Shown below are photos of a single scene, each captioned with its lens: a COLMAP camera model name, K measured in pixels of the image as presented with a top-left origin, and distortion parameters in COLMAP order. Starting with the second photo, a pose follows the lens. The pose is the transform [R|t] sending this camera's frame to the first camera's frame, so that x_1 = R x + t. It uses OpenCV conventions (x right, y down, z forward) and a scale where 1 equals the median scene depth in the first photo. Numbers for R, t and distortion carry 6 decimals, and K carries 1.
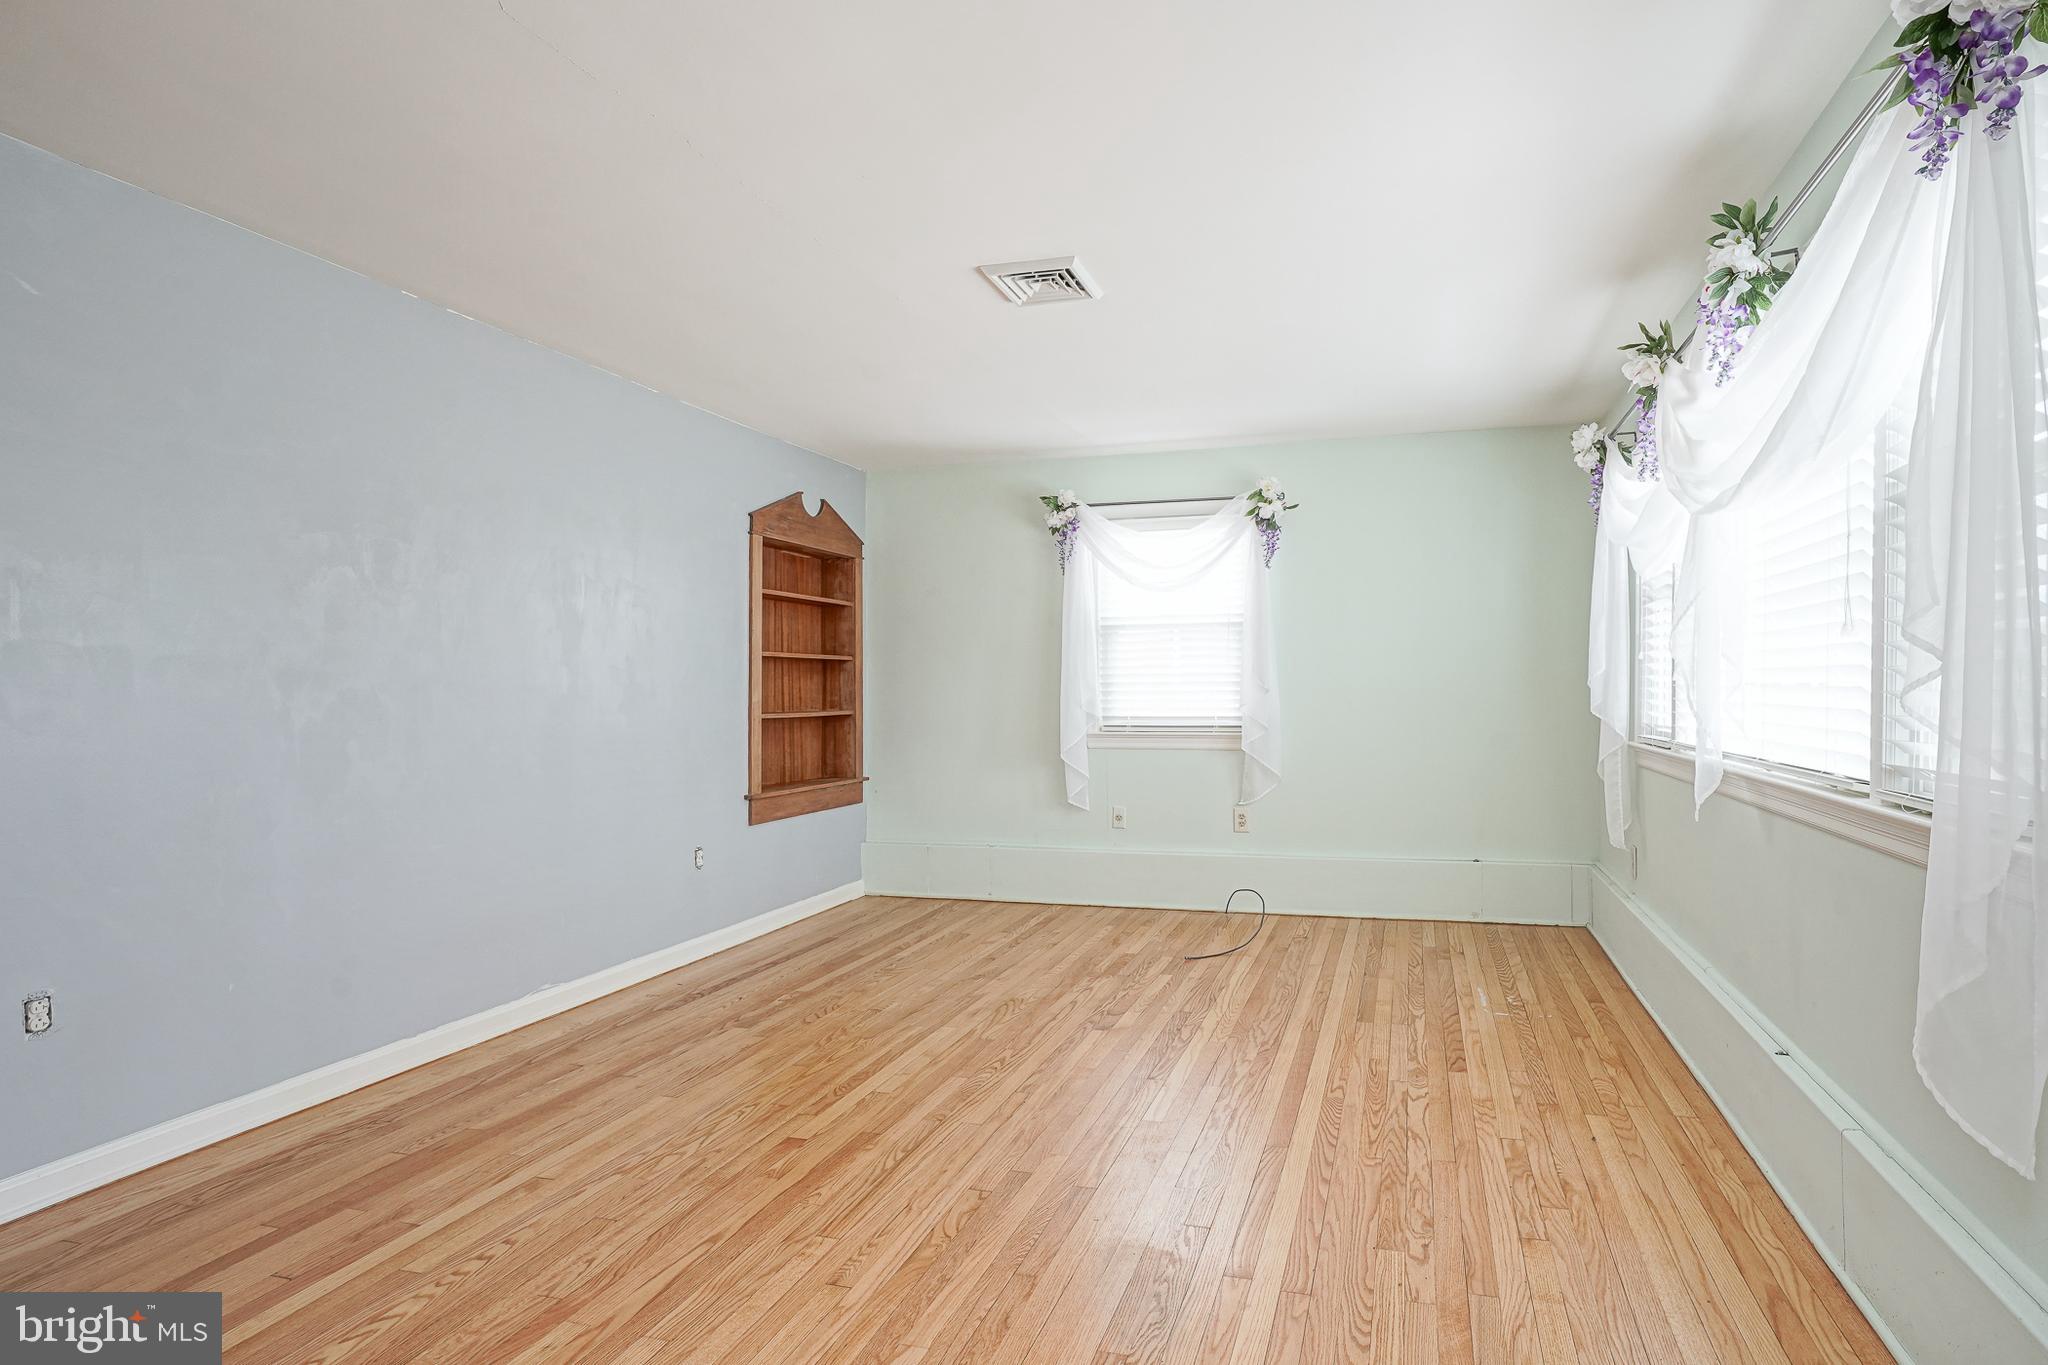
lens RADIAL K [[988.4, 0, 1015.3], [0, 988.4, 693.4], [0, 0, 1]] dist [-0.012510, 0.008121]
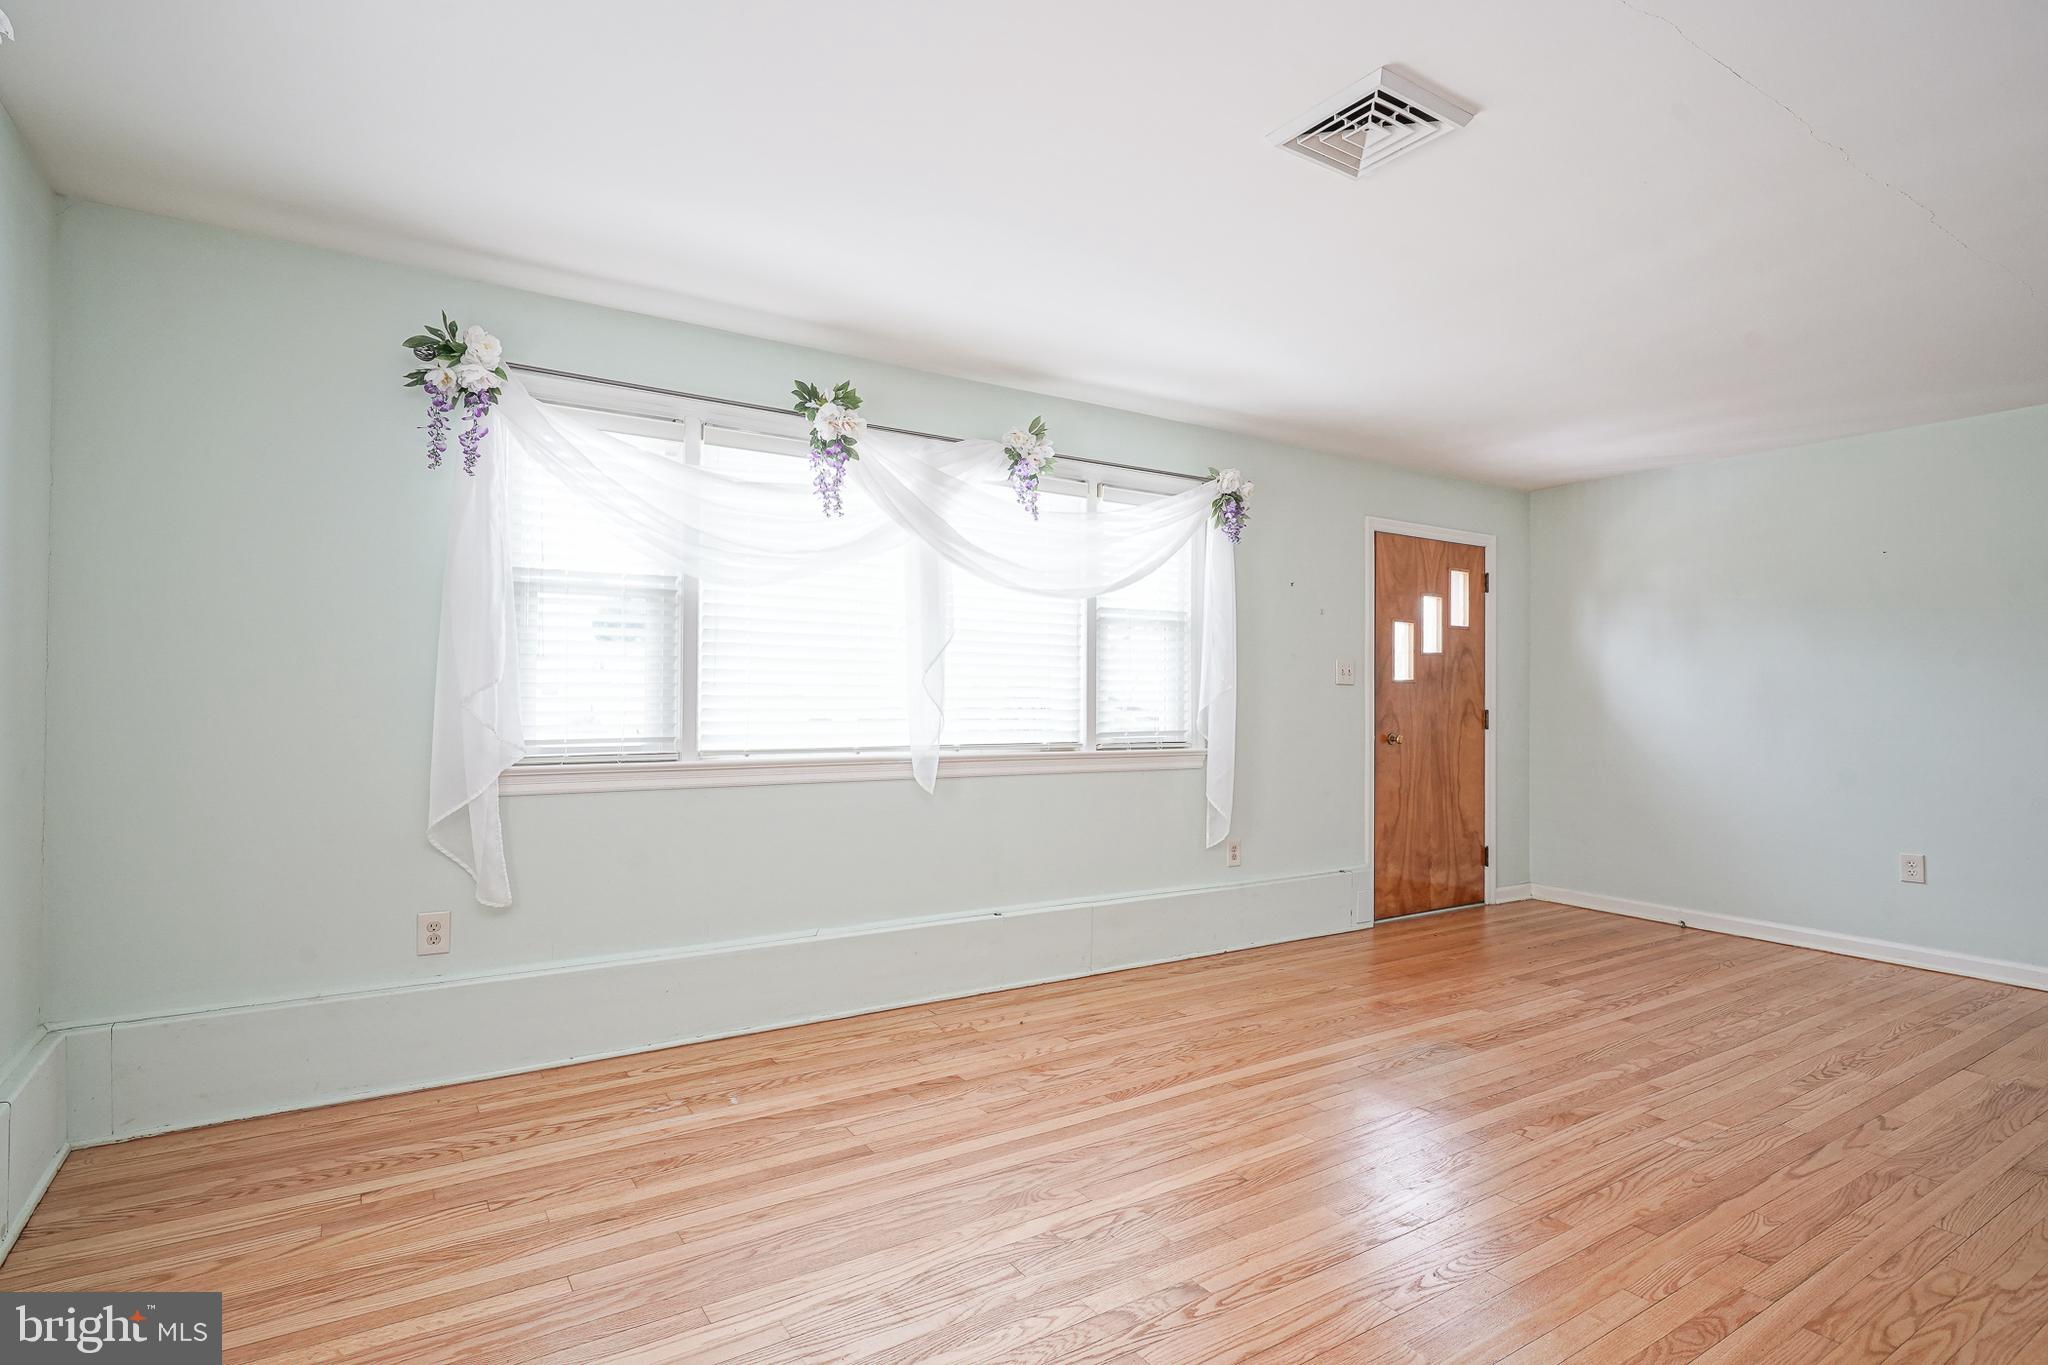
lens RADIAL K [[1443.7, 0, 694.8], [0, 1443.7, 683.3], [0, 0, 1]] dist [-0.020059, 0.000796]
pose [[-0.775116, 0.008568, 0.631761, -0.241767], [0.003152, 0.999948, -0.009694, -0.005010], [-0.631812, -0.005523, -0.775102, 2.039105]]
